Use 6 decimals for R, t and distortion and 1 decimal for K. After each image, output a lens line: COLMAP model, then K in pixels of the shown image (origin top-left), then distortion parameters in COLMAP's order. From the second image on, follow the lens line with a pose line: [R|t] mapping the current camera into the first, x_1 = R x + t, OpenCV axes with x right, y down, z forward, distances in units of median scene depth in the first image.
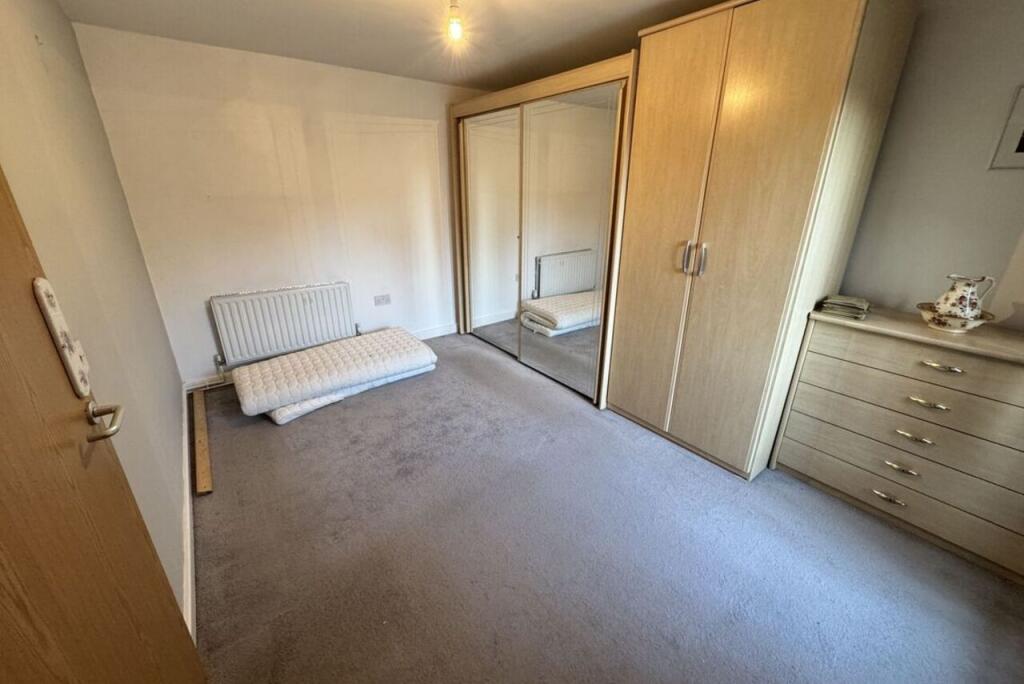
lens RADIAL K [[412.0, 0, 512.0], [0, 412.0, 342.0], [0, 0, 1]] dist [0.000606, -0.000016]
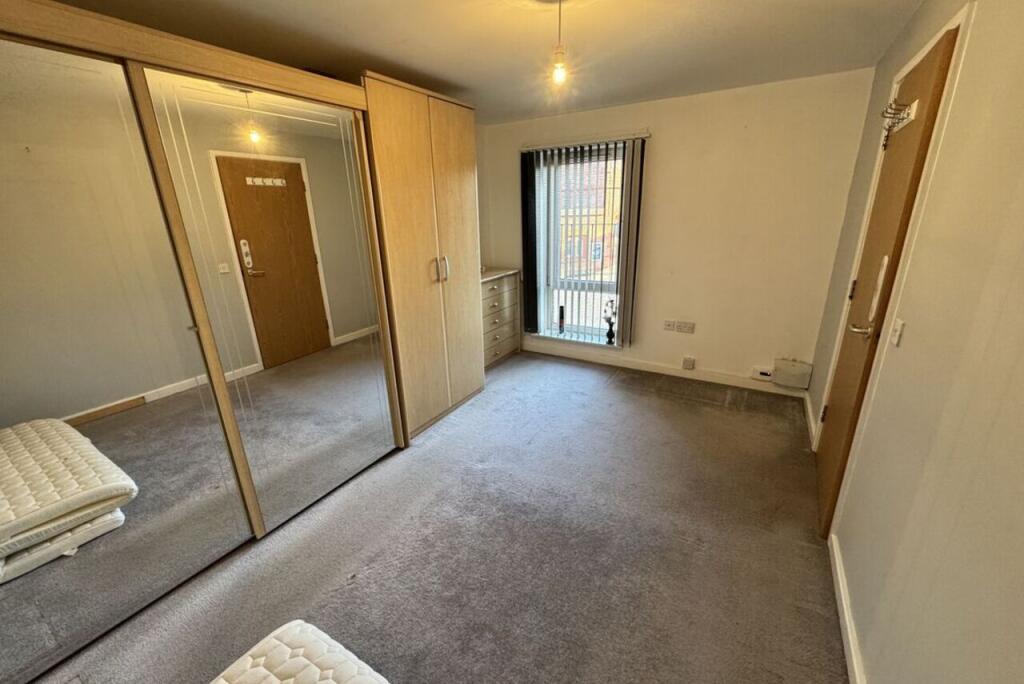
lens RADIAL K [[412.0, 0, 512.0], [0, 412.0, 342.0], [0, 0, 1]] dist [0.000606, -0.000016]
pose [[-0.382997, -0.277285, 0.881151, -0.833940], [0.355132, 0.836378, 0.417556, -0.451098], [-0.852757, 0.472847, -0.221857, 1.135336]]
